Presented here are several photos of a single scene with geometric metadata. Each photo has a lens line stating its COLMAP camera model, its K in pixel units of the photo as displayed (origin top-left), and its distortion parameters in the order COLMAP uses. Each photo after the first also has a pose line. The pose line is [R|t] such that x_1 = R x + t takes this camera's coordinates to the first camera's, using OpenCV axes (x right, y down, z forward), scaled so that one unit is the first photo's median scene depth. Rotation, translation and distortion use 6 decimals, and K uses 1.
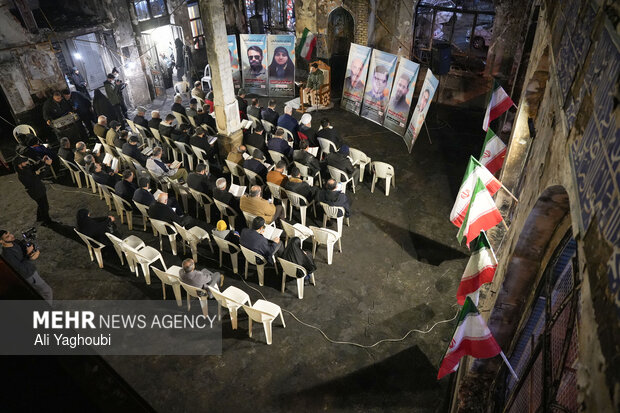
lens RADIAL K [[424.0, 0, 312.2], [0, 424.0, 207.2], [0, 0, 1]] dist [-0.144157, 0.113446]
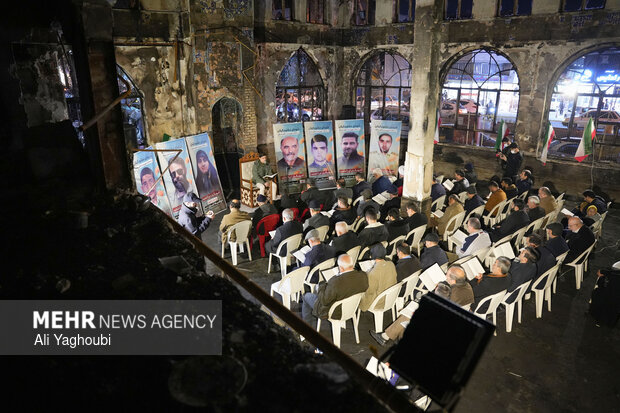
lens RADIAL K [[424.0, 0, 312.2], [0, 424.0, 207.2], [0, 0, 1]] dist [-0.144157, 0.113446]
pose [[0.266614, -0.285758, 0.920467, -0.733772], [0.567067, 0.818748, 0.089928, -0.253792], [-0.779328, 0.497990, 0.380334, 0.604275]]
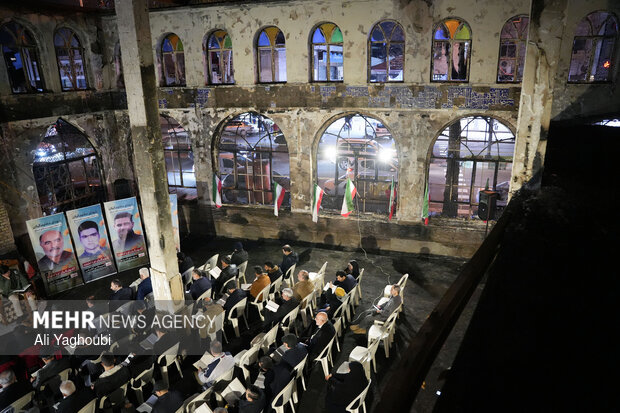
lens RADIAL K [[424.0, 0, 312.2], [0, 424.0, 207.2], [0, 0, 1]] dist [-0.144157, 0.113446]
pose [[-0.116818, -0.287558, 0.950613, -0.669818], [0.603082, 0.739947, 0.297943, -0.284488], [-0.789079, 0.608103, 0.086982, 0.419038]]
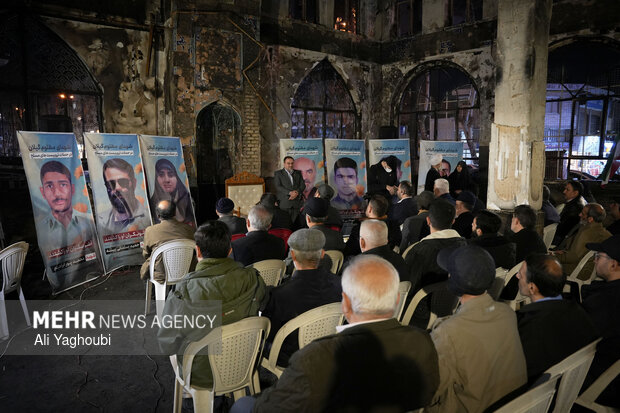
lens RADIAL K [[435.5, 0, 306.1], [0, 435.5, 206.7], [0, 0, 1]] dist [-0.144159, 0.120663]
pose [[0.371951, -0.086824, 0.924183, -0.491147], [0.541455, 0.828985, -0.140036, -0.170369], [-0.753975, 0.552490, 0.355353, 0.711664]]
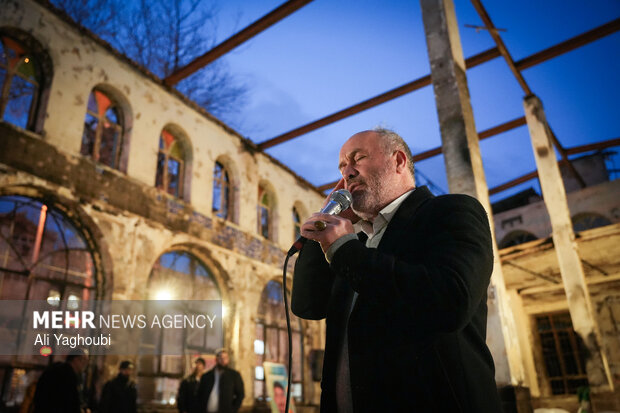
lens RADIAL K [[501.7, 0, 310.0], [0, 501.7, 206.5], [0, 0, 1]] dist [-0.083548, 0.139329]
pose [[-0.991485, 0.094276, 0.089826, -0.055973], [0.112991, 0.965749, 0.233585, -0.333181], [-0.064727, 0.241746, -0.968178, 1.004249]]
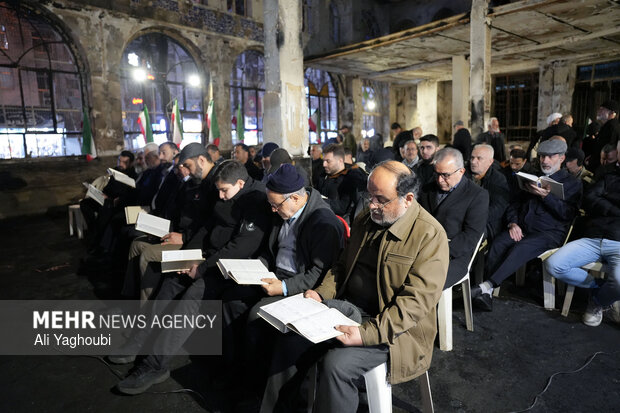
lens RADIAL K [[424.0, 0, 312.2], [0, 424.0, 207.2], [0, 0, 1]] dist [-0.144157, 0.113446]
pose [[-0.967319, 0.006903, 0.253469, -0.255633], [0.184595, 0.704492, 0.685285, -0.350191], [-0.173836, 0.709678, -0.682743, 0.992529]]
